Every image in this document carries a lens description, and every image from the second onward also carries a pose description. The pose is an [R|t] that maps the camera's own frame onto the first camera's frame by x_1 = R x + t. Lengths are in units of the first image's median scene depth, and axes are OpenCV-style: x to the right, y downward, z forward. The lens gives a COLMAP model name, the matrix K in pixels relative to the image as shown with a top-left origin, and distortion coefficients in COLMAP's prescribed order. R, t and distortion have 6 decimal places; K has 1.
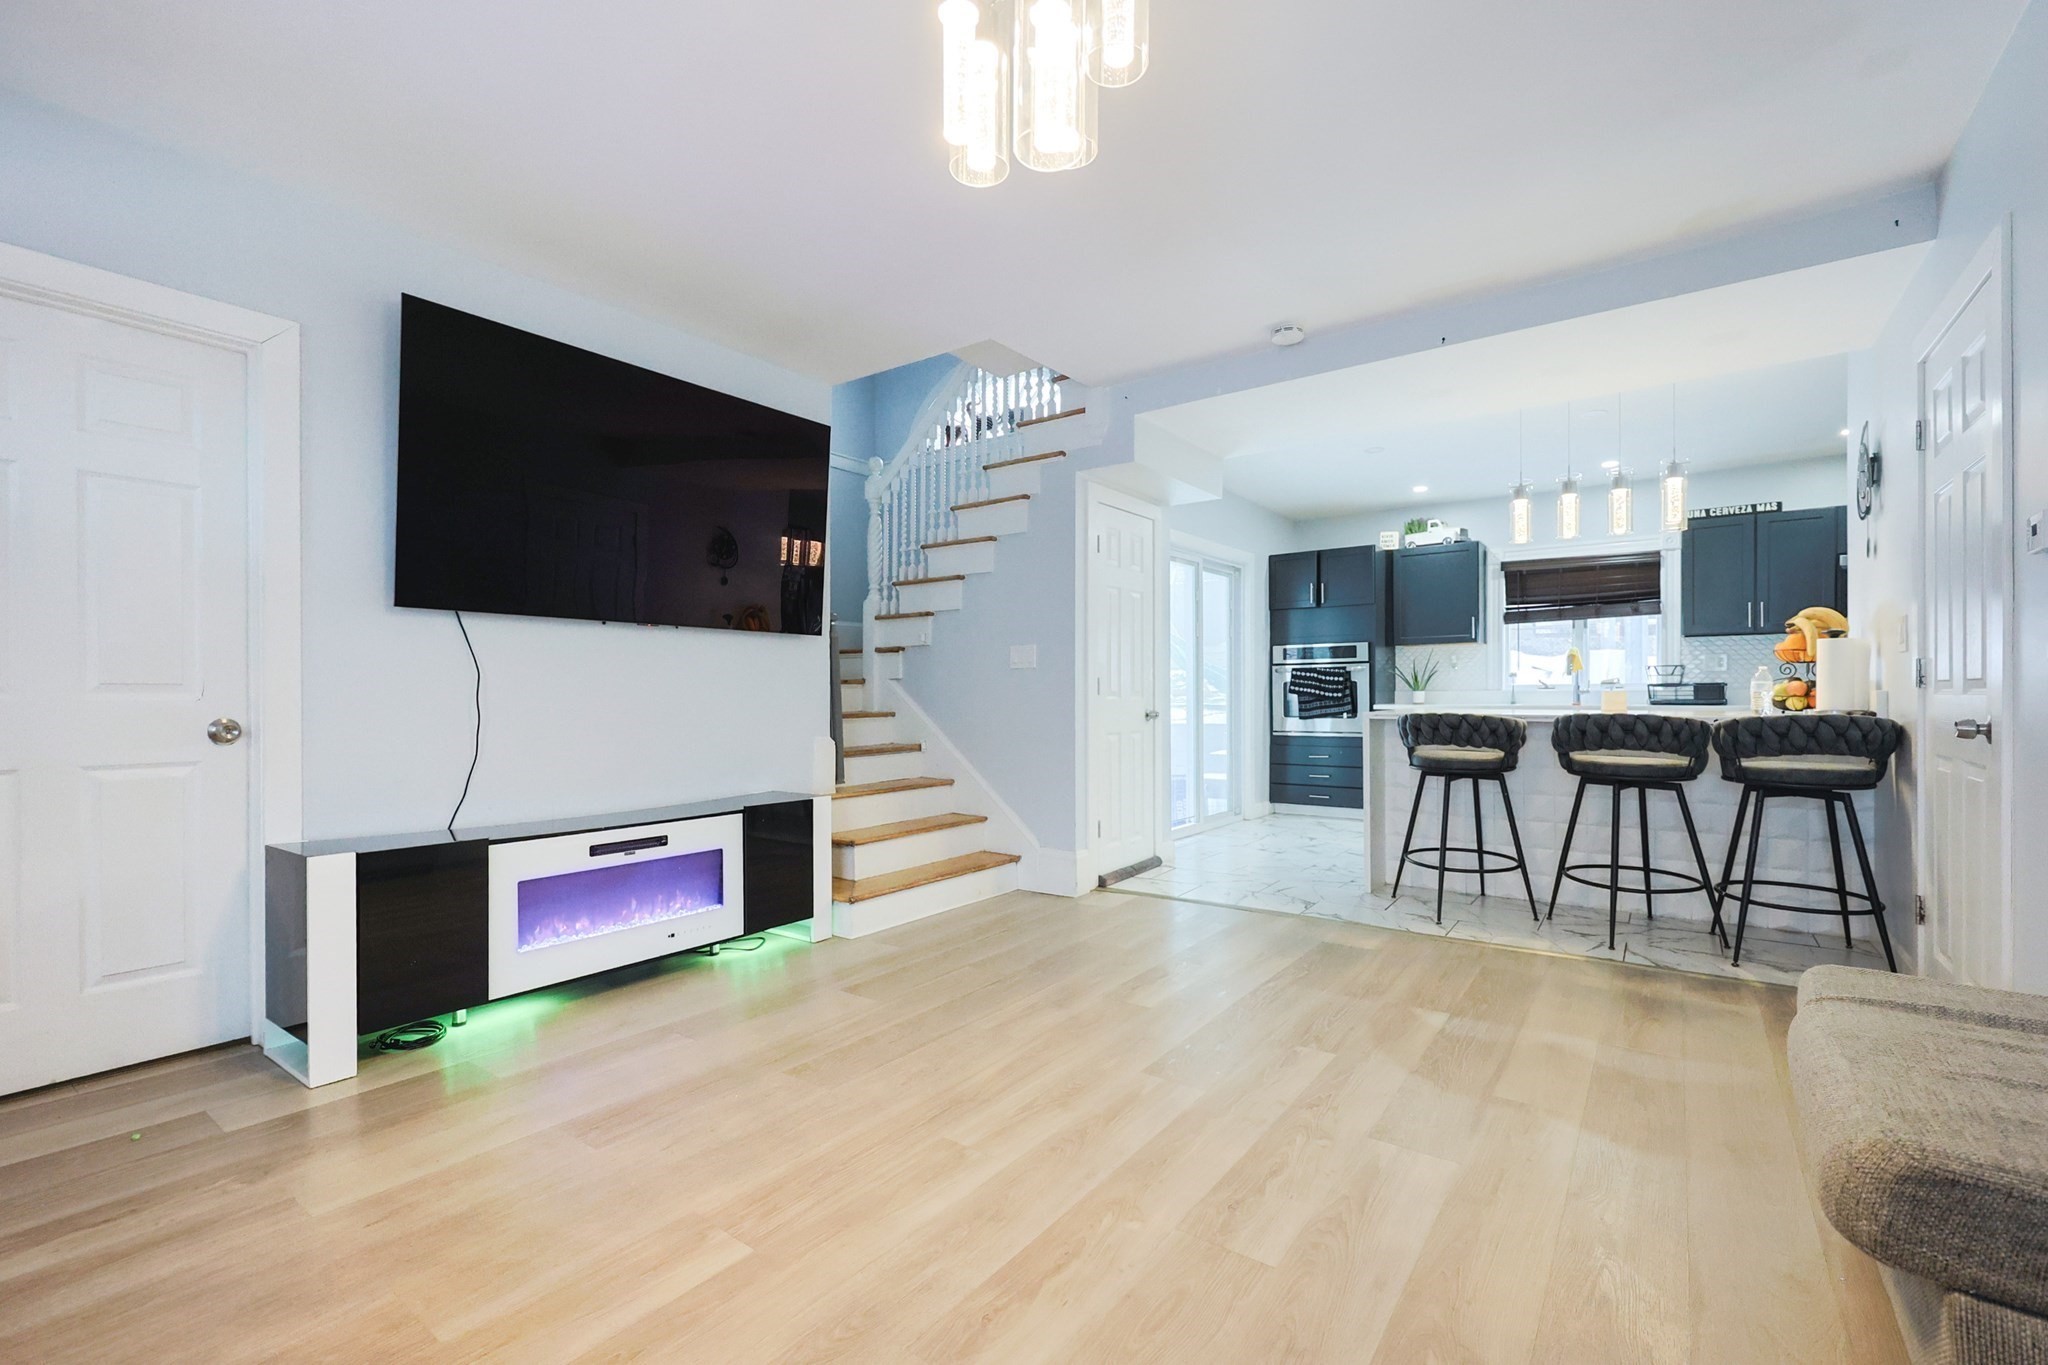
lens RADIAL K [[883.2, 0, 1035.2], [0, 883.2, 683.2], [0, 0, 1]] dist [-0.000143, 0.001122]
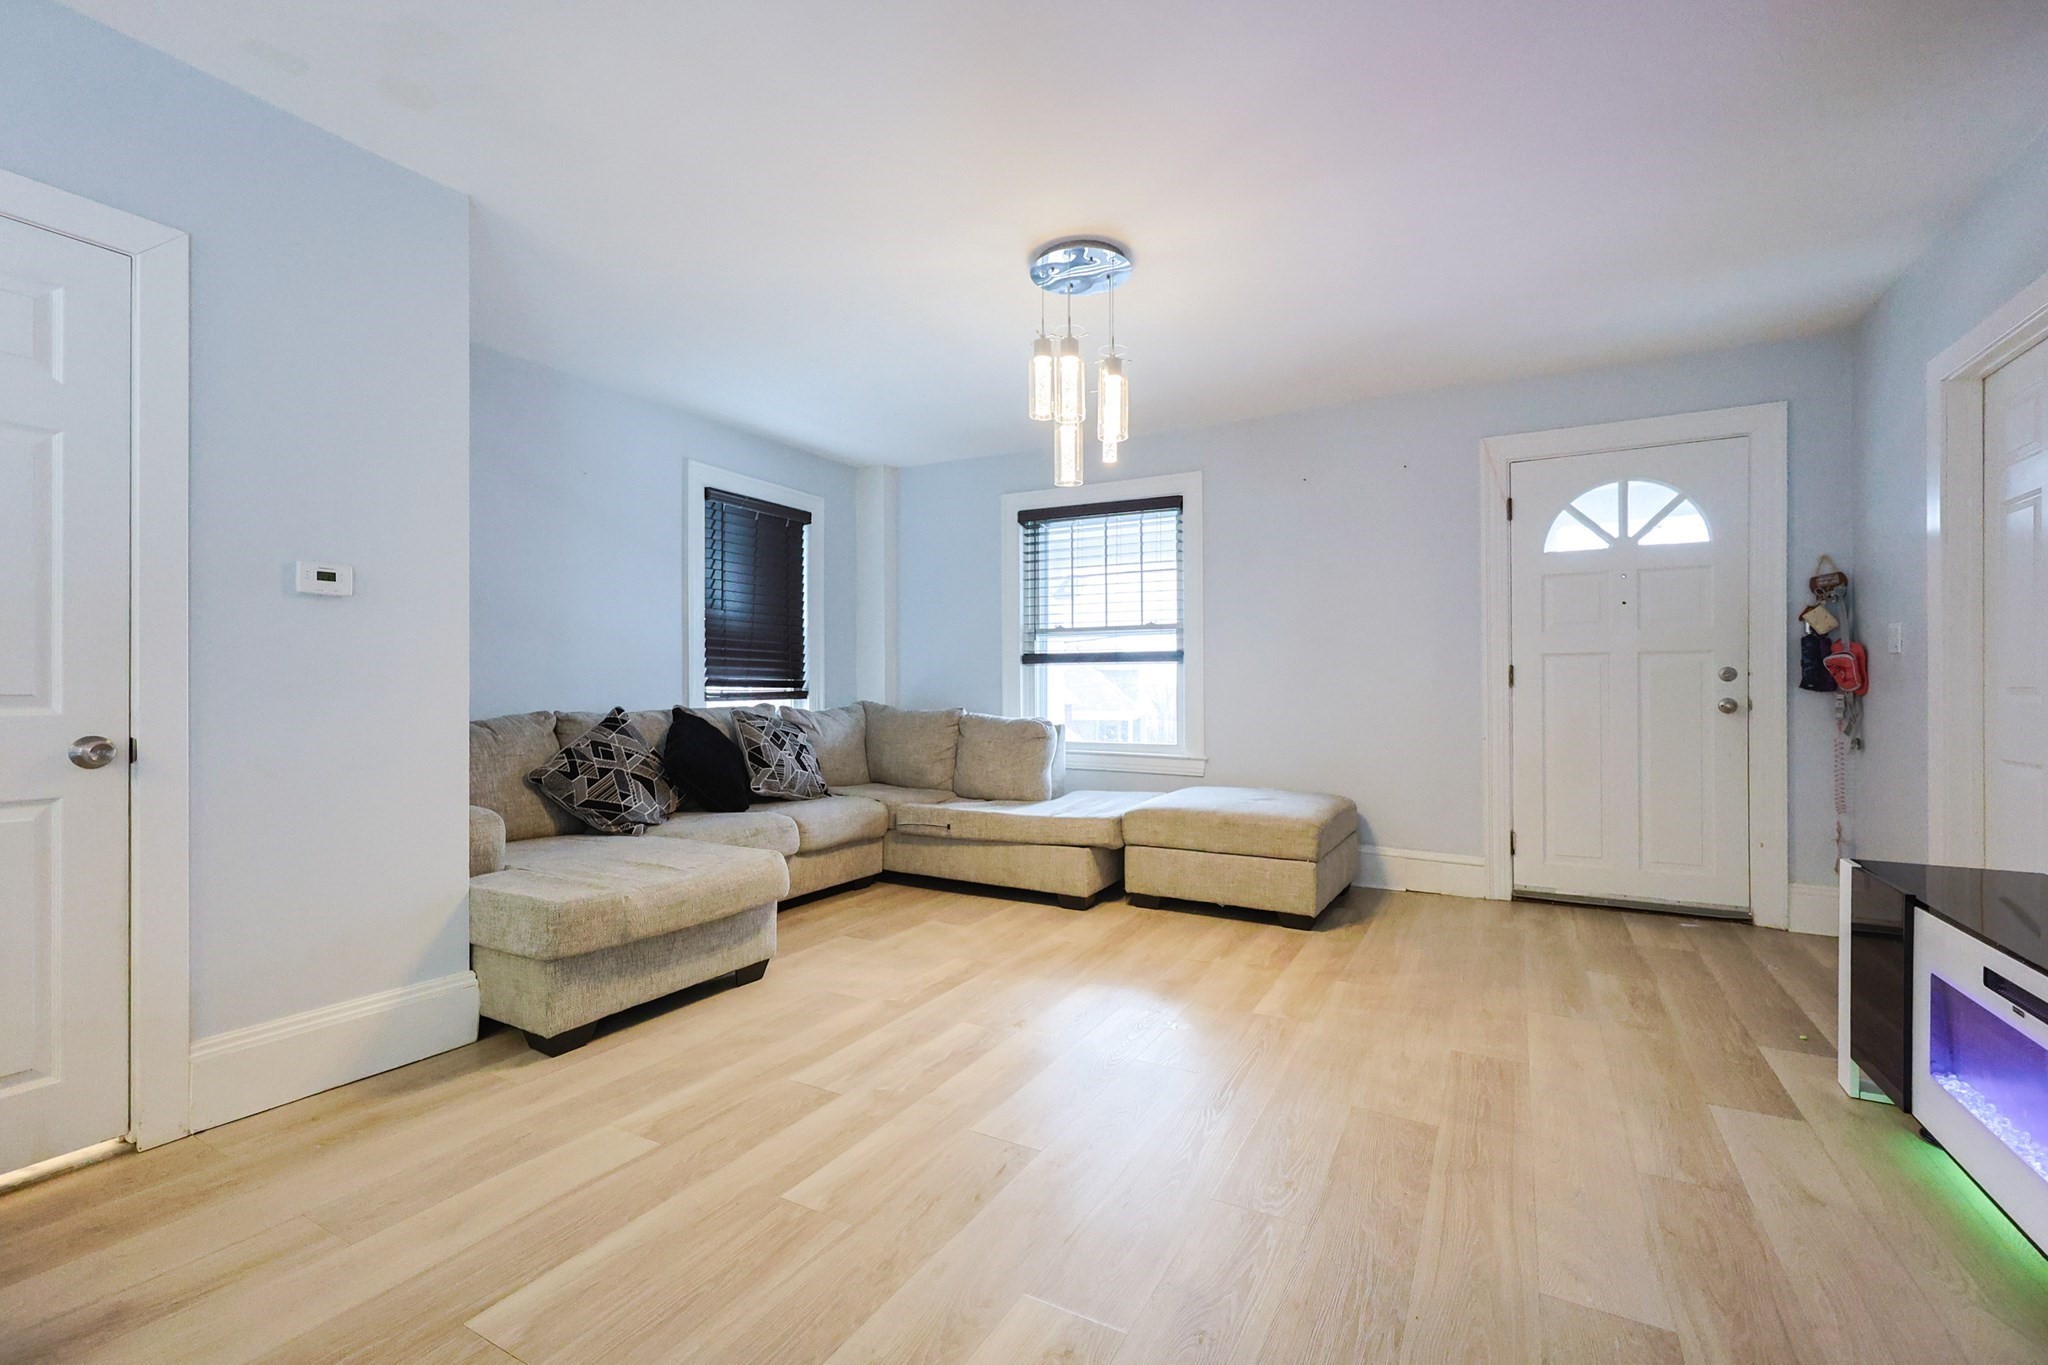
lens RADIAL K [[883.2, 0, 1035.2], [0, 883.2, 683.2], [0, 0, 1]] dist [-0.000143, 0.001122]
pose [[-0.991414, 0.004891, -0.130670, 0.169646], [0.007093, 0.999841, -0.016389, 0.002817], [0.130569, -0.017175, -0.991290, 1.344050]]
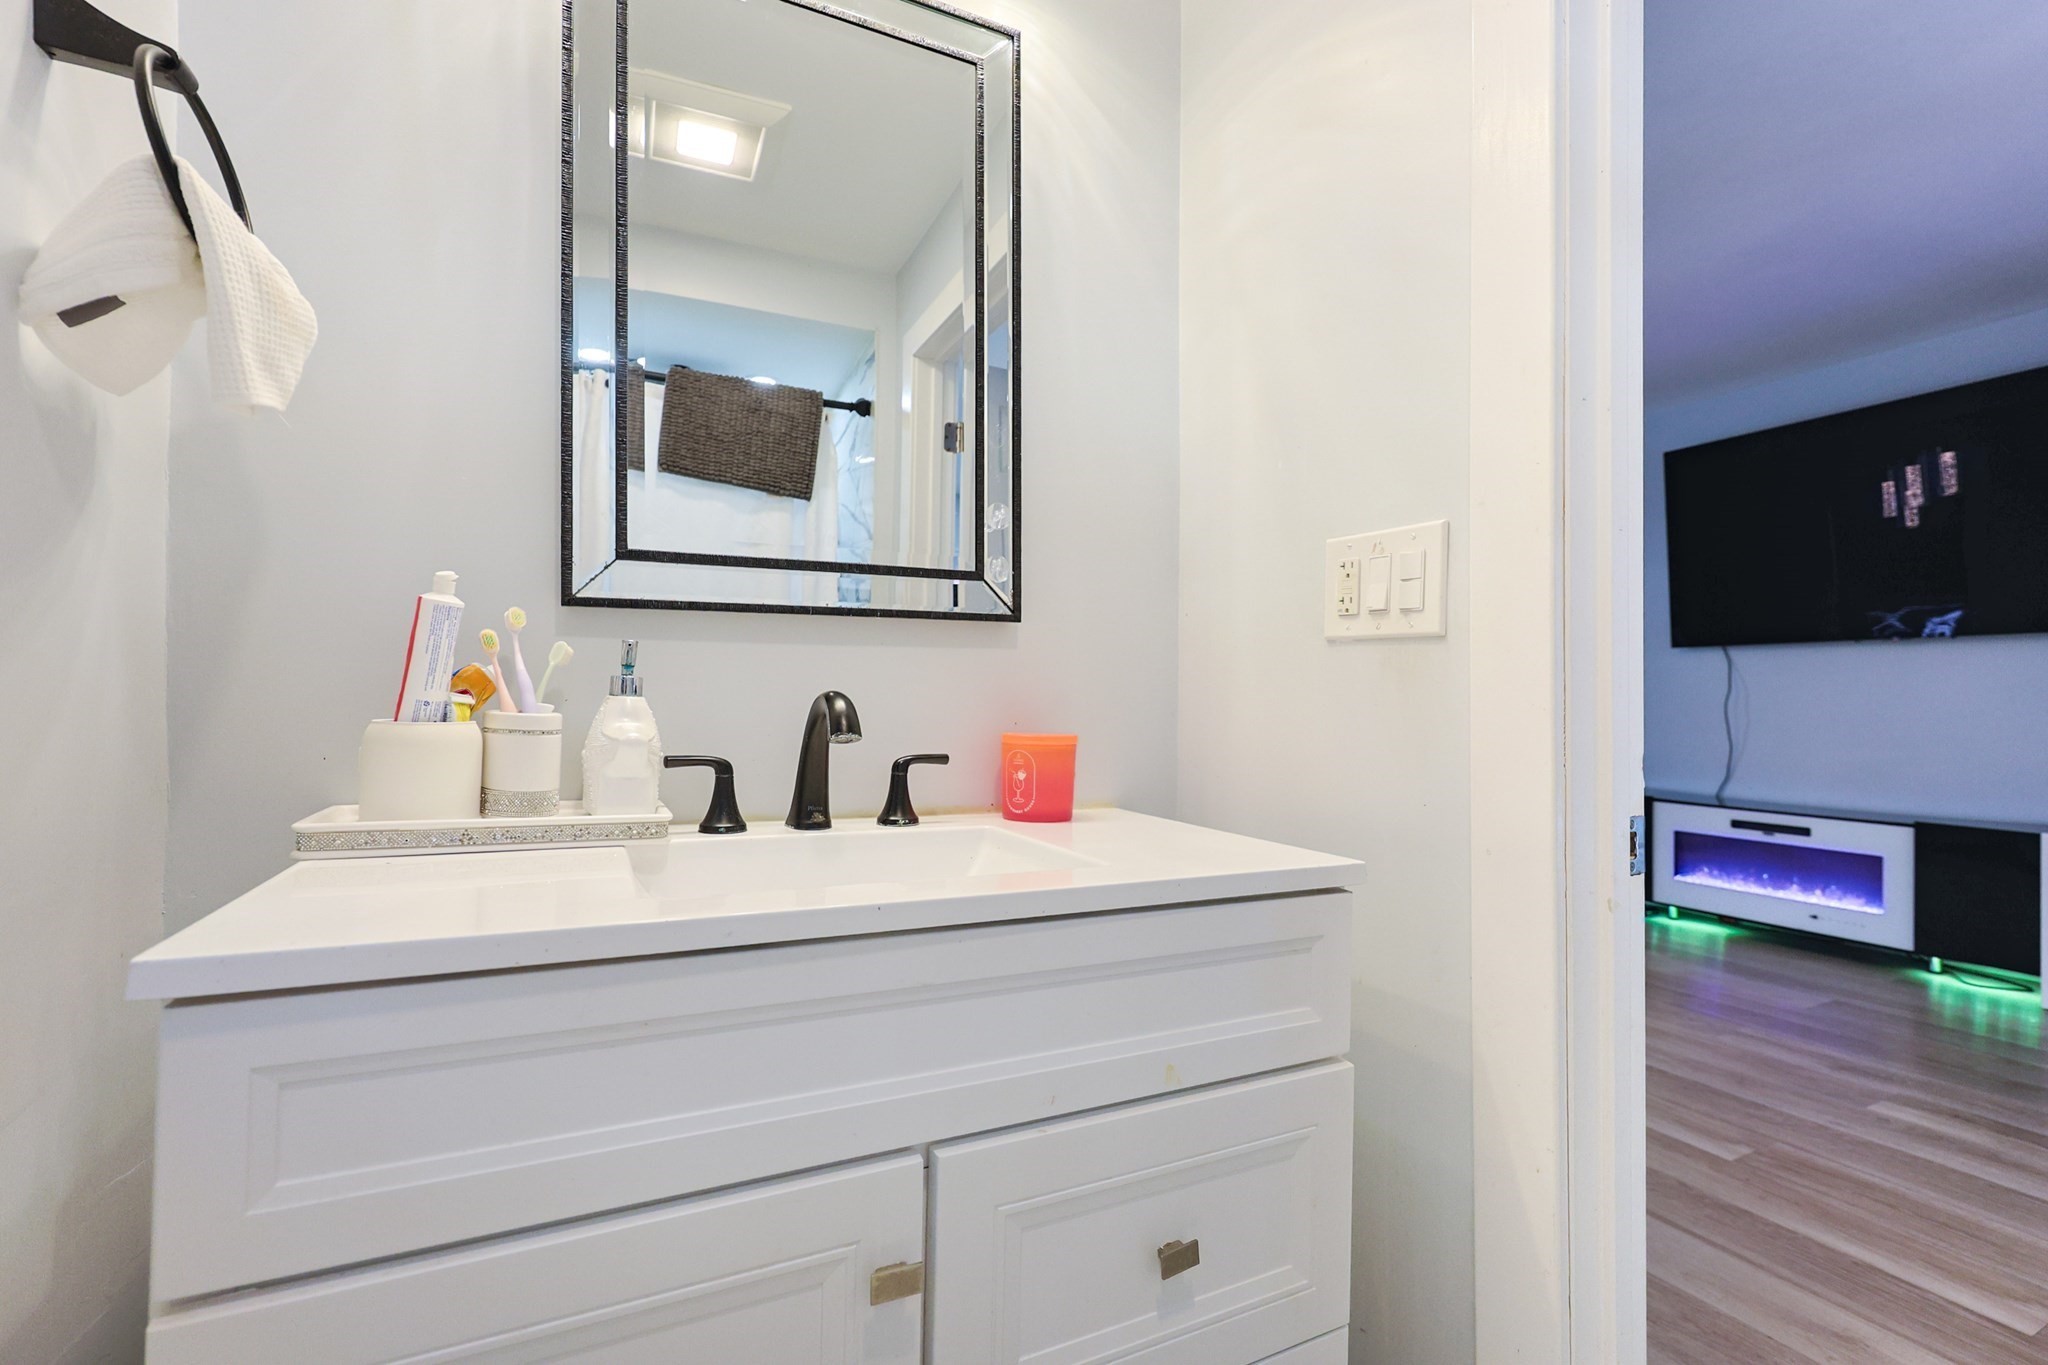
lens RADIAL K [[883.2, 0, 1035.2], [0, 883.2, 683.2], [0, 0, 1]] dist [-0.000143, 0.001122]
pose [[-0.475705, -0.016124, -0.879457, 1.034706], [0.007026, 0.999730, -0.022129, 0.001756], [0.879577, -0.016706, -0.475464, 0.639996]]
